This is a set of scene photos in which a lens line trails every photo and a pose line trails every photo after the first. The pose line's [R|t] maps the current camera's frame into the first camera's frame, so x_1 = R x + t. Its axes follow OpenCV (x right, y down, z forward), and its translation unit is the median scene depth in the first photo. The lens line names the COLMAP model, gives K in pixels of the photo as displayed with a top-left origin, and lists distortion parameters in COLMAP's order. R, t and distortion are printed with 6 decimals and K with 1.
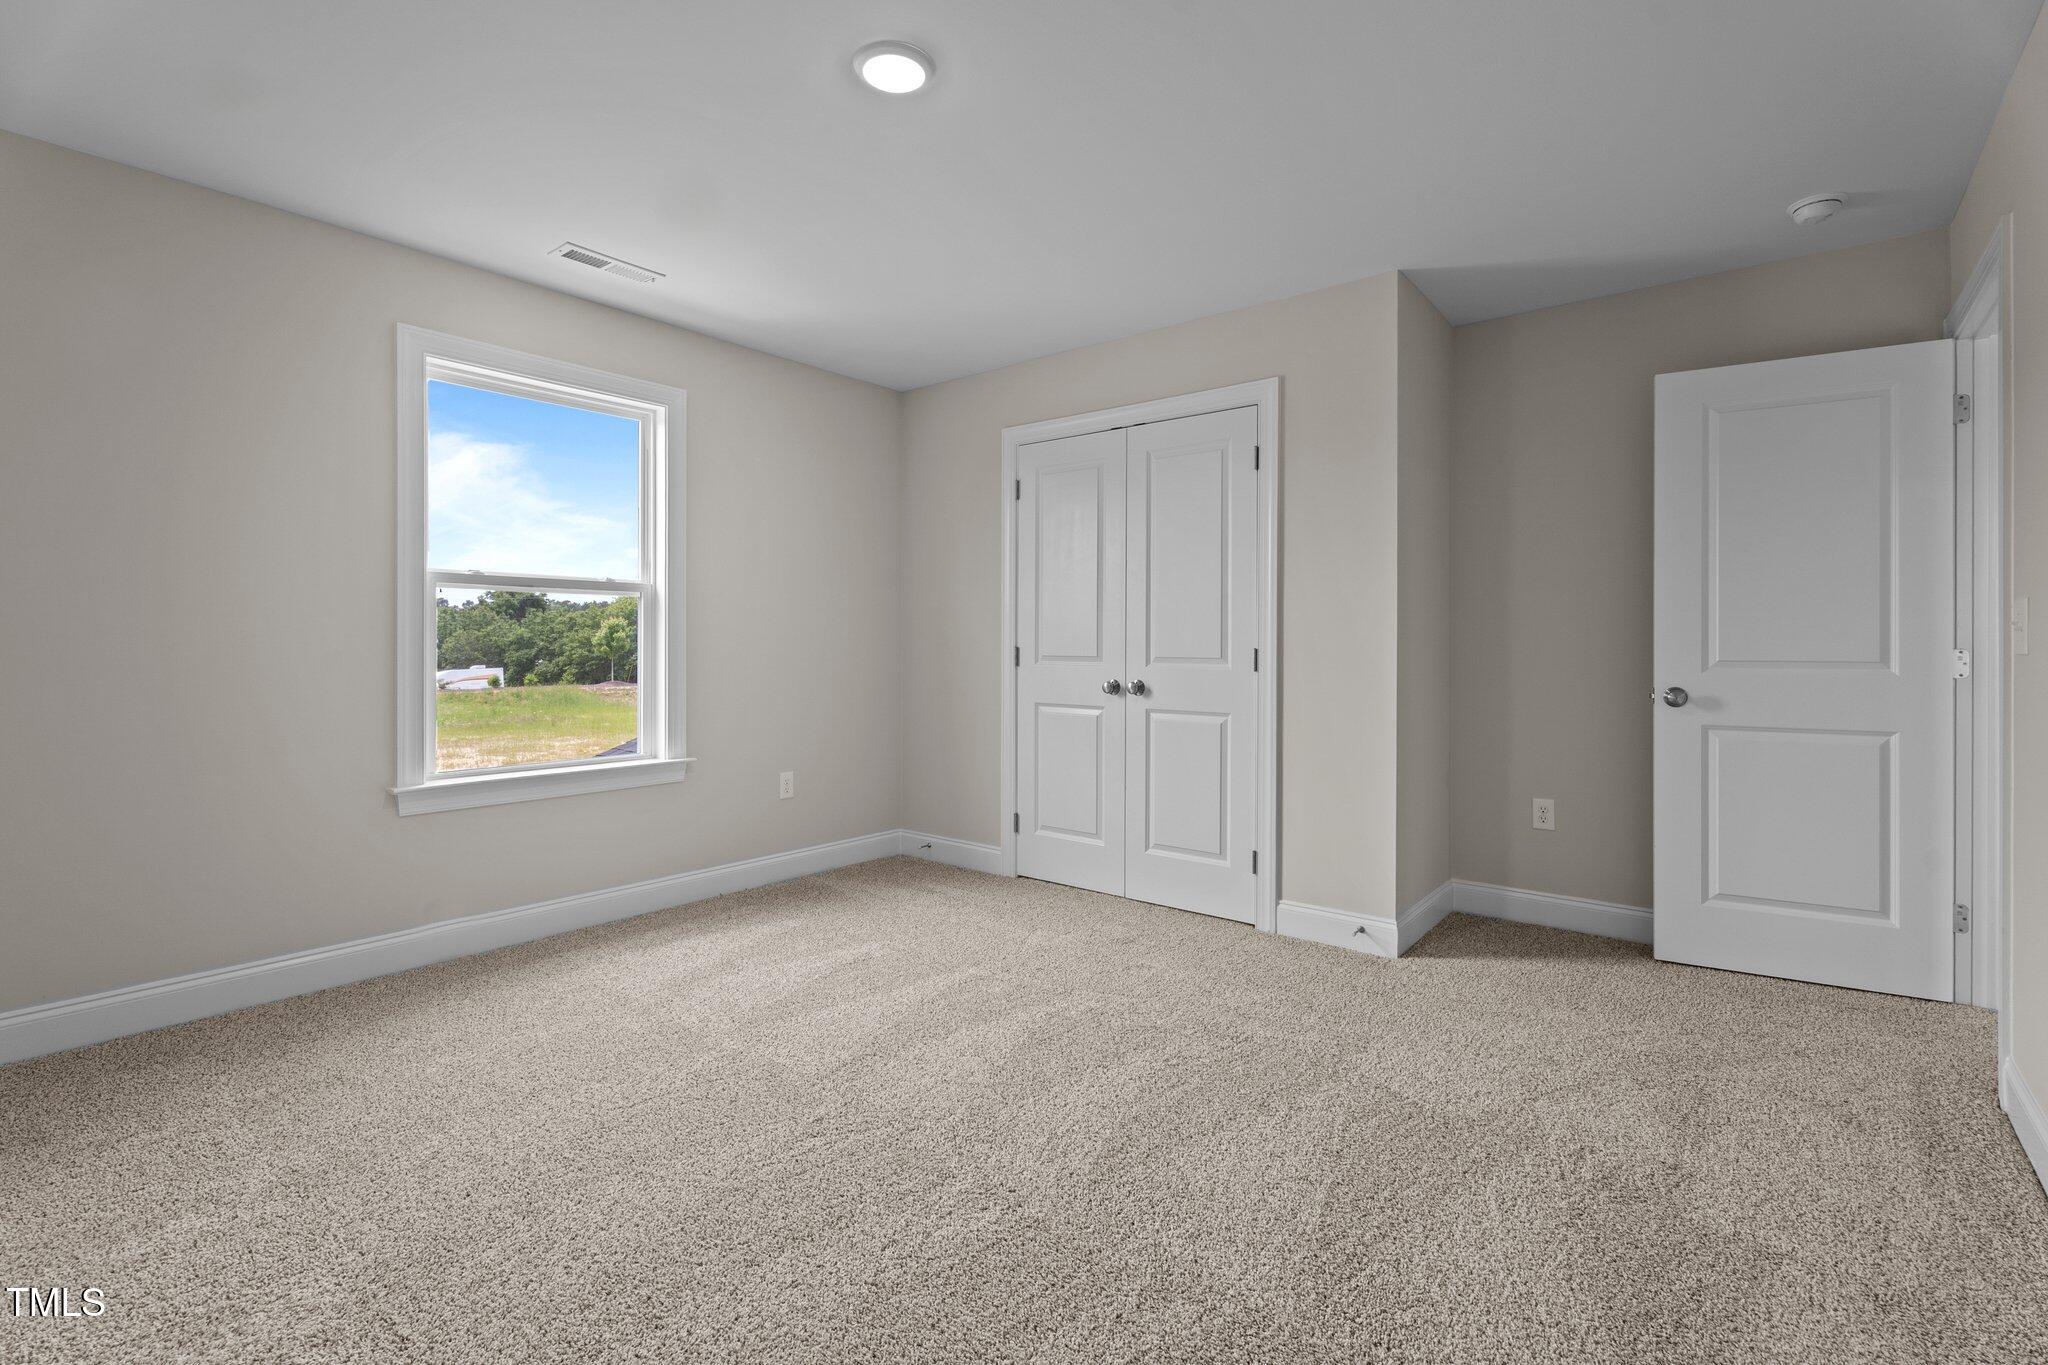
lens RADIAL K [[912.1, 0, 1047.7], [0, 912.1, 648.6], [0, 0, 1]] dist [0.004475, -0.001125]
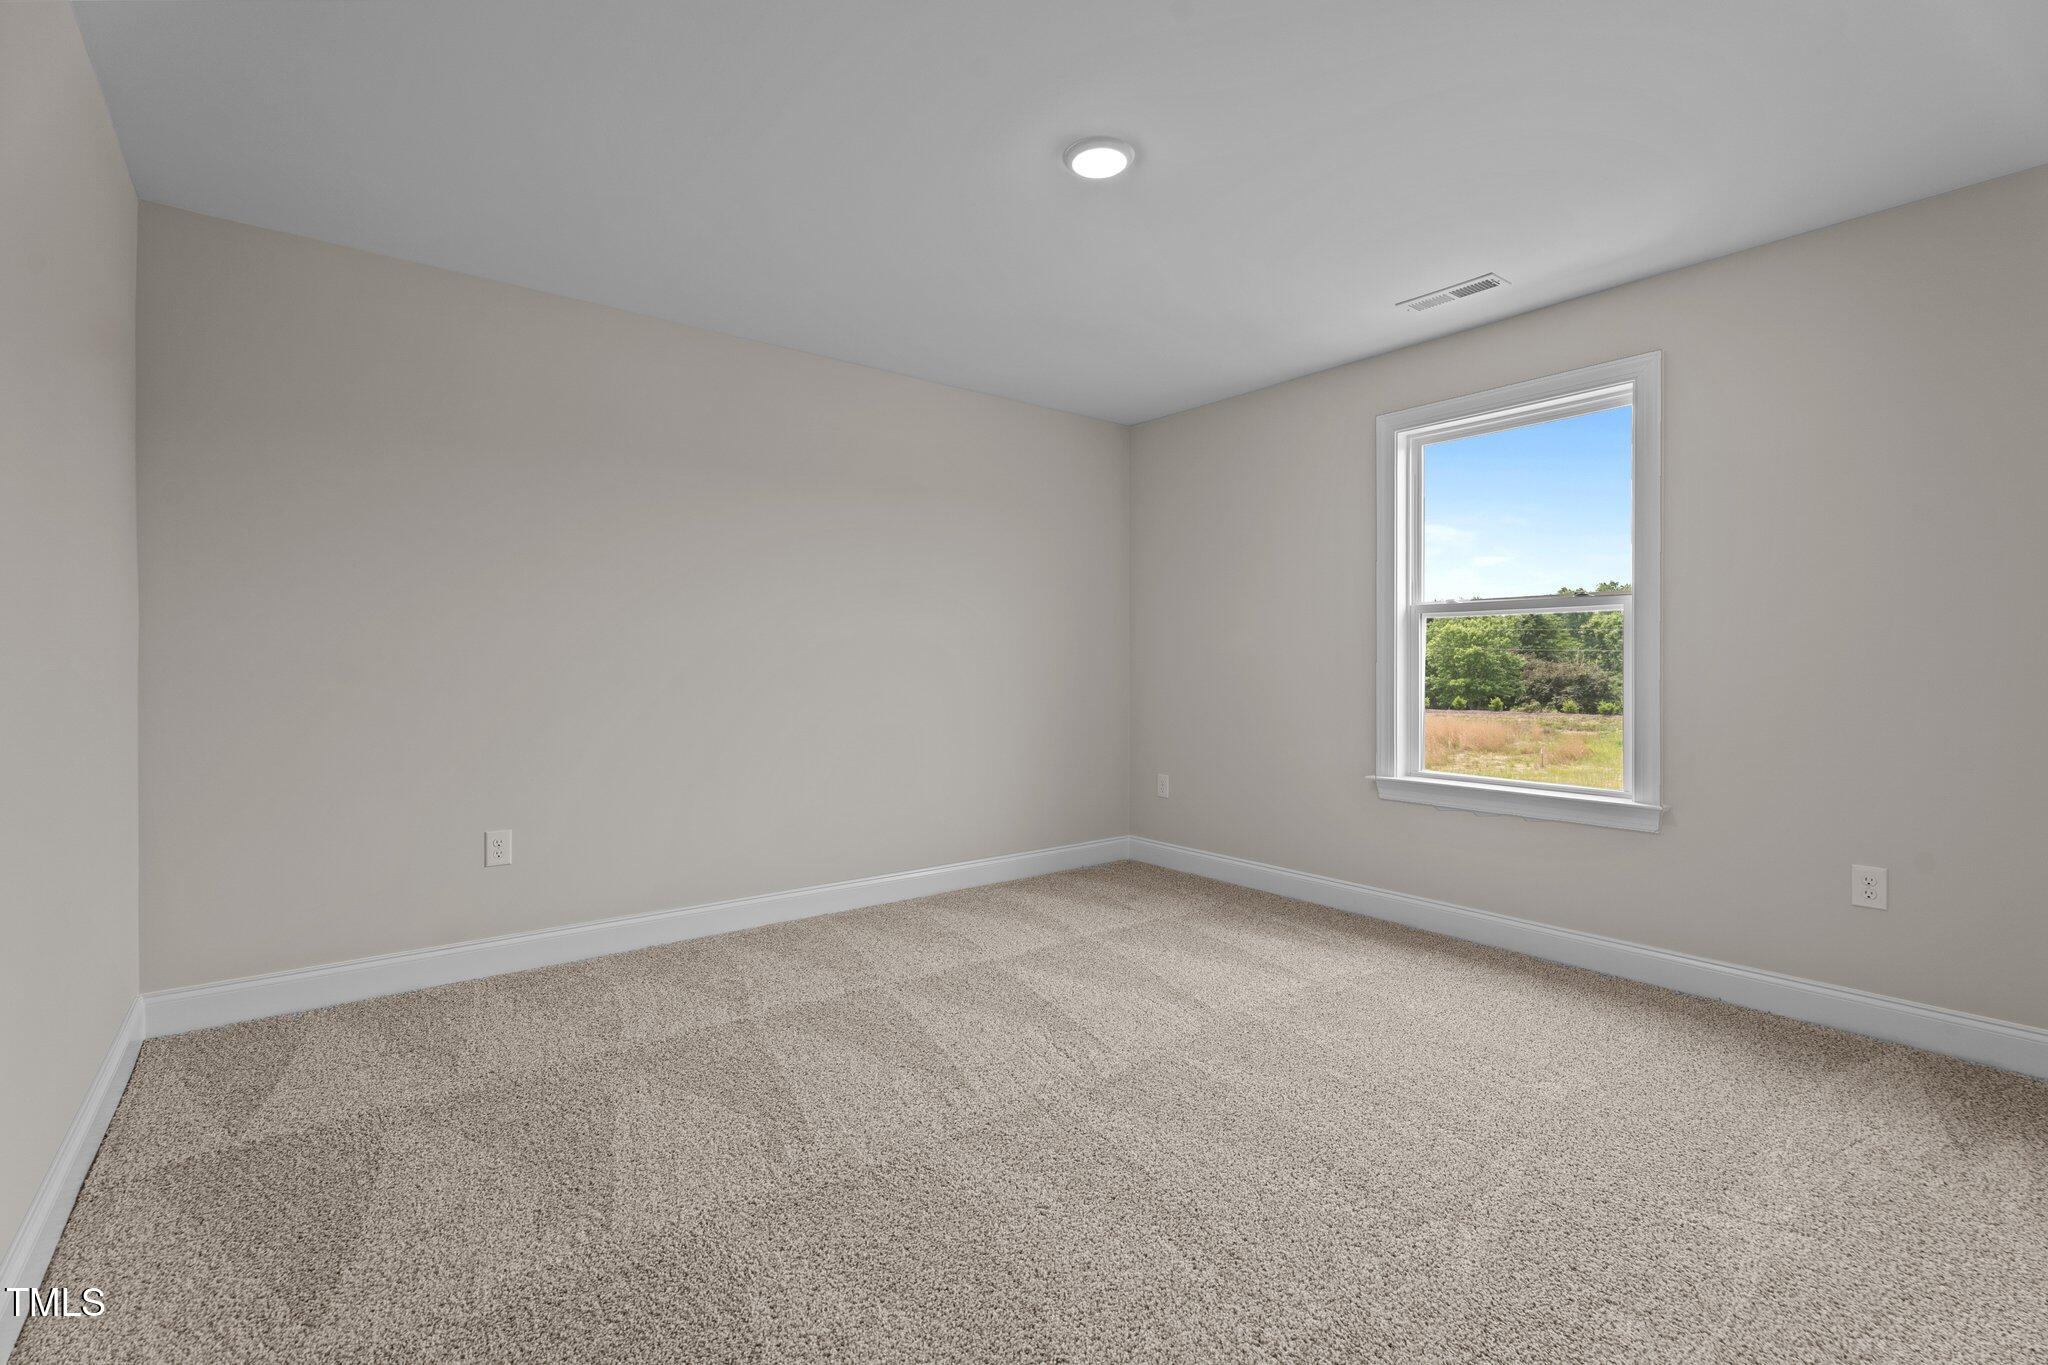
lens RADIAL K [[912.1, 0, 1017.2], [0, 912.1, 663.2], [0, 0, 1]] dist [0.004475, -0.001125]
pose [[-0.230602, -0.000893, -0.973048, 0.581399], [-0.002965, 0.999996, -0.000215, -0.004469], [0.973044, 0.002835, -0.230603, 0.706018]]
